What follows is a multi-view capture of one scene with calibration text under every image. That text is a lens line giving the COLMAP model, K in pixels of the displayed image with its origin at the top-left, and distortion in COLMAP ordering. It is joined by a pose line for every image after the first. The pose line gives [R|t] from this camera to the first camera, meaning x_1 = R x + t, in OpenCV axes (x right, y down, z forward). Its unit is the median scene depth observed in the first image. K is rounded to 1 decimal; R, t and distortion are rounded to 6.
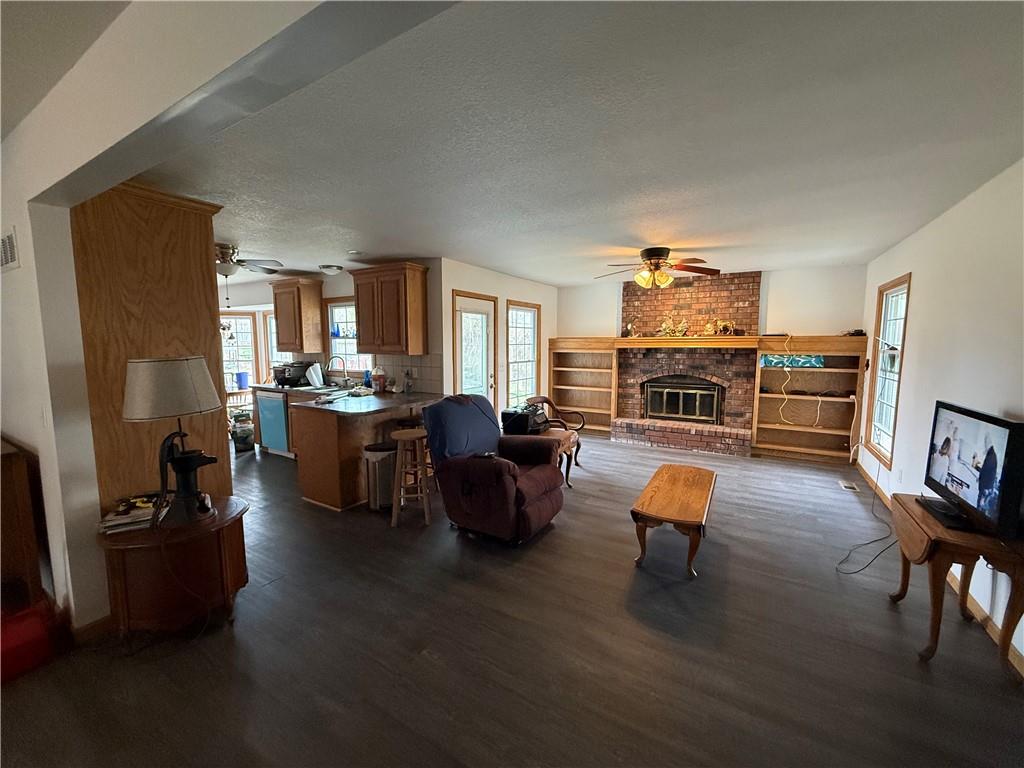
lens RADIAL K [[407.6, 0, 510.9], [0, 407.6, 383.8], [0, 0, 1]] dist [0.000111, 0.000061]
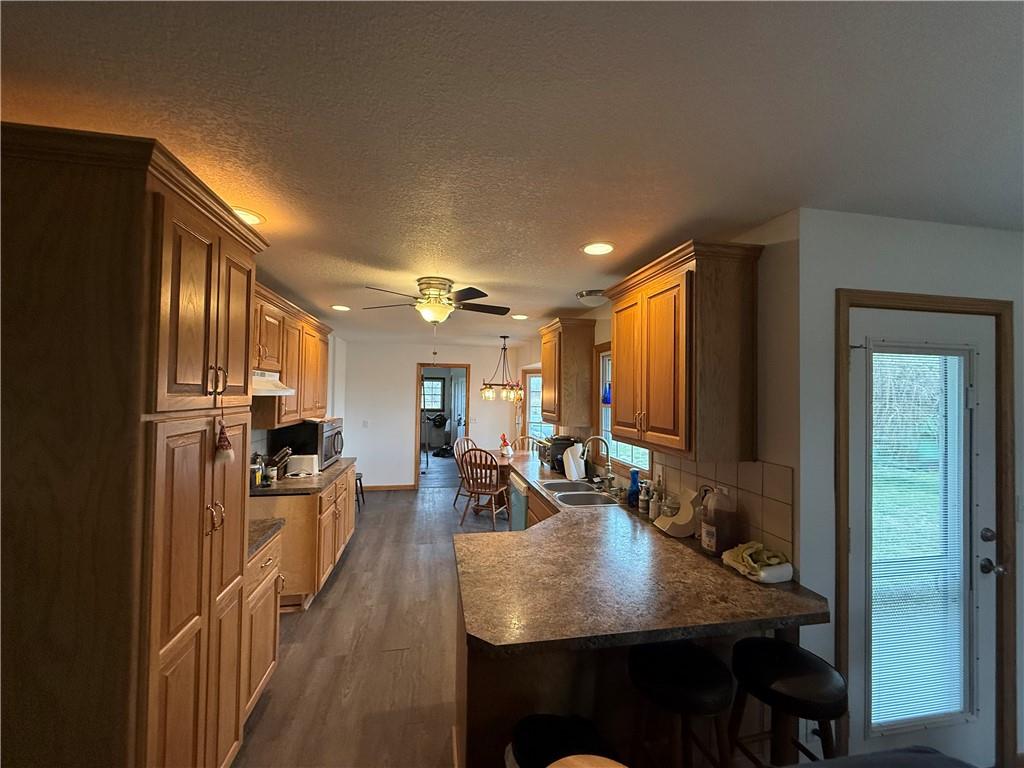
lens RADIAL K [[407.6, 0, 510.9], [0, 407.6, 383.8], [0, 0, 1]] dist [0.000111, 0.000061]
pose [[0.664439, -0.006836, -0.747312, -0.056434], [-0.089553, 0.992025, -0.088696, -0.078138], [0.741958, 0.125858, 0.658527, 0.477670]]
